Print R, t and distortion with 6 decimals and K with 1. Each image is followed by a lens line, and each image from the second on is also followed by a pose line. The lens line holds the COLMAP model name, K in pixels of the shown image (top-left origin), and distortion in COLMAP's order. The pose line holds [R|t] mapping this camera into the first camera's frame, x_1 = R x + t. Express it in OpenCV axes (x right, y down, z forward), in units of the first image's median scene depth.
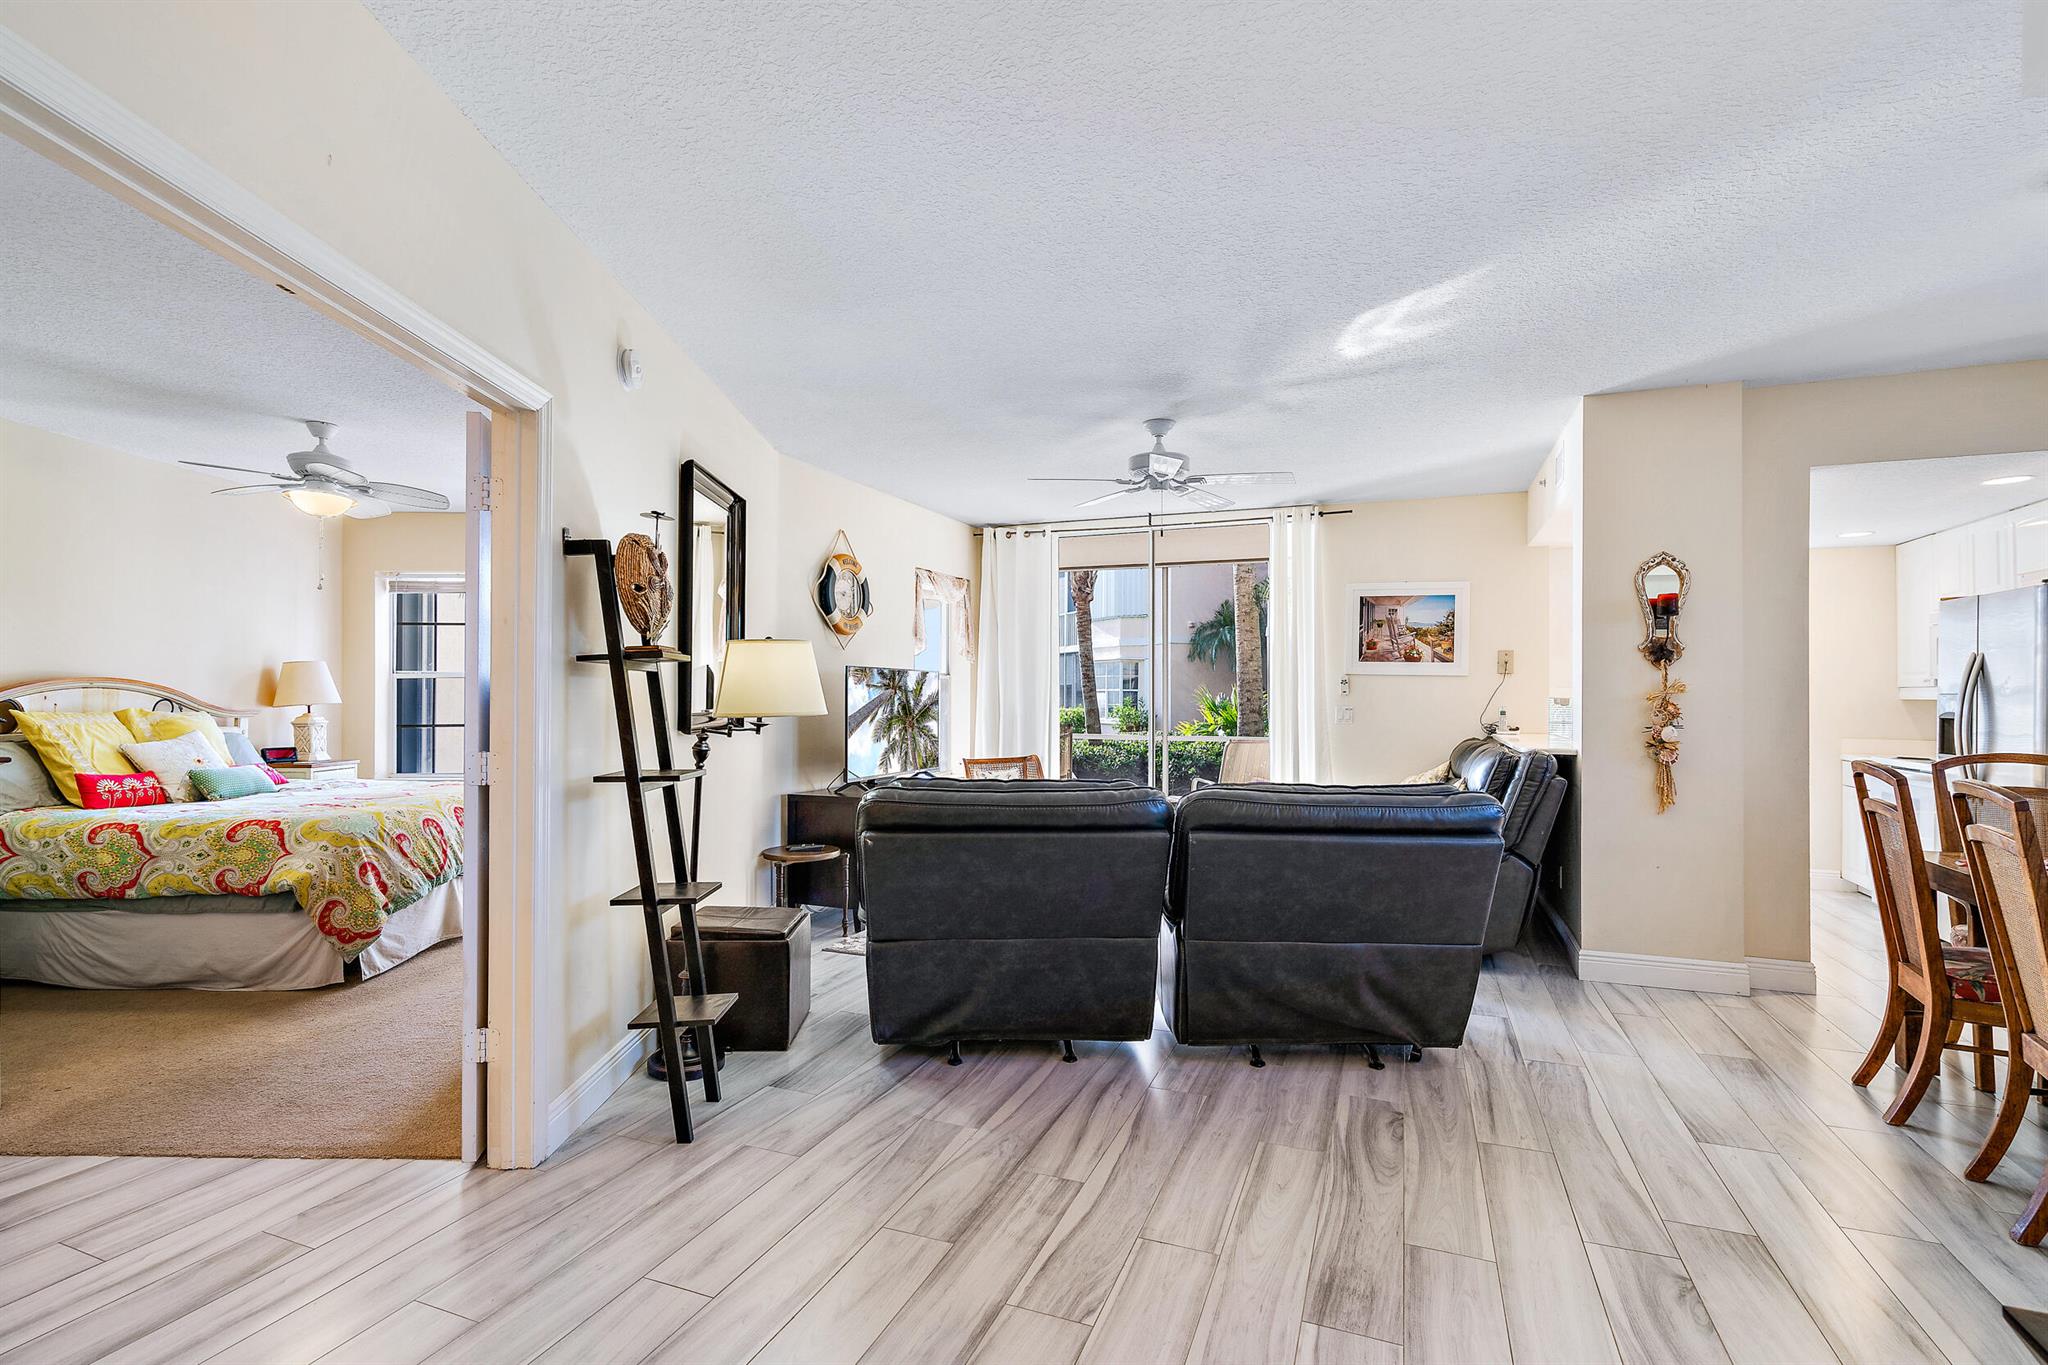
lens RADIAL K [[957.6, 0, 1025.2], [0, 957.6, 685.4], [0, 0, 1]] dist [-0.004122, -0.000413]
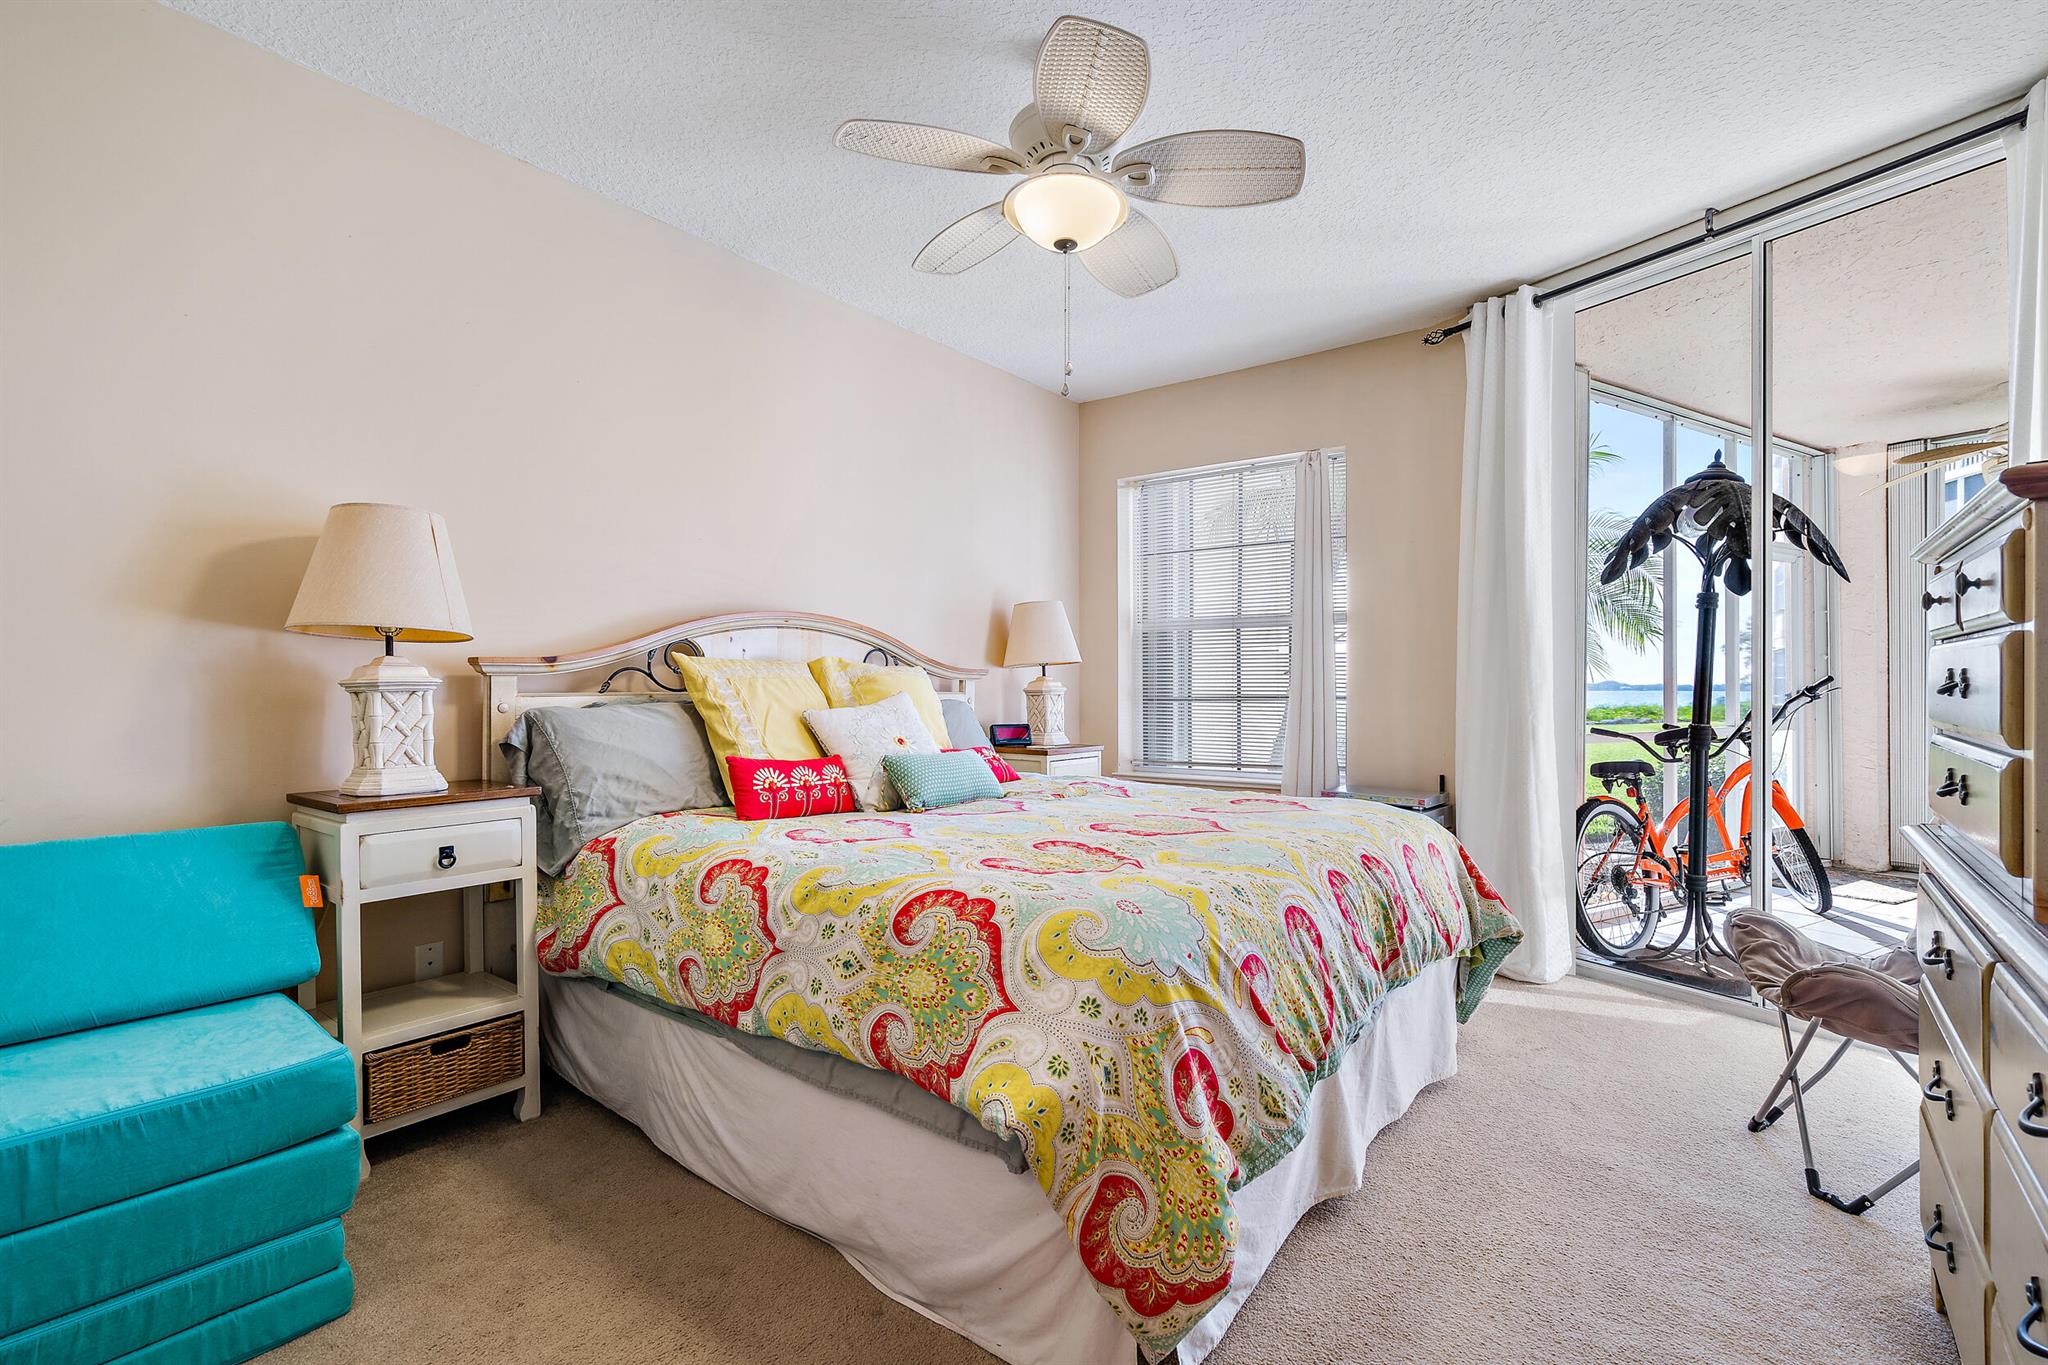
lens RADIAL K [[957.6, 0, 1025.2], [0, 957.6, 685.4], [0, 0, 1]] dist [-0.004122, -0.000413]
pose [[0.791161, -0.000790, -0.611607, -0.468812], [0.005727, 0.999965, 0.006117, 0.044193], [0.611581, -0.008343, 0.791138, 0.617517]]
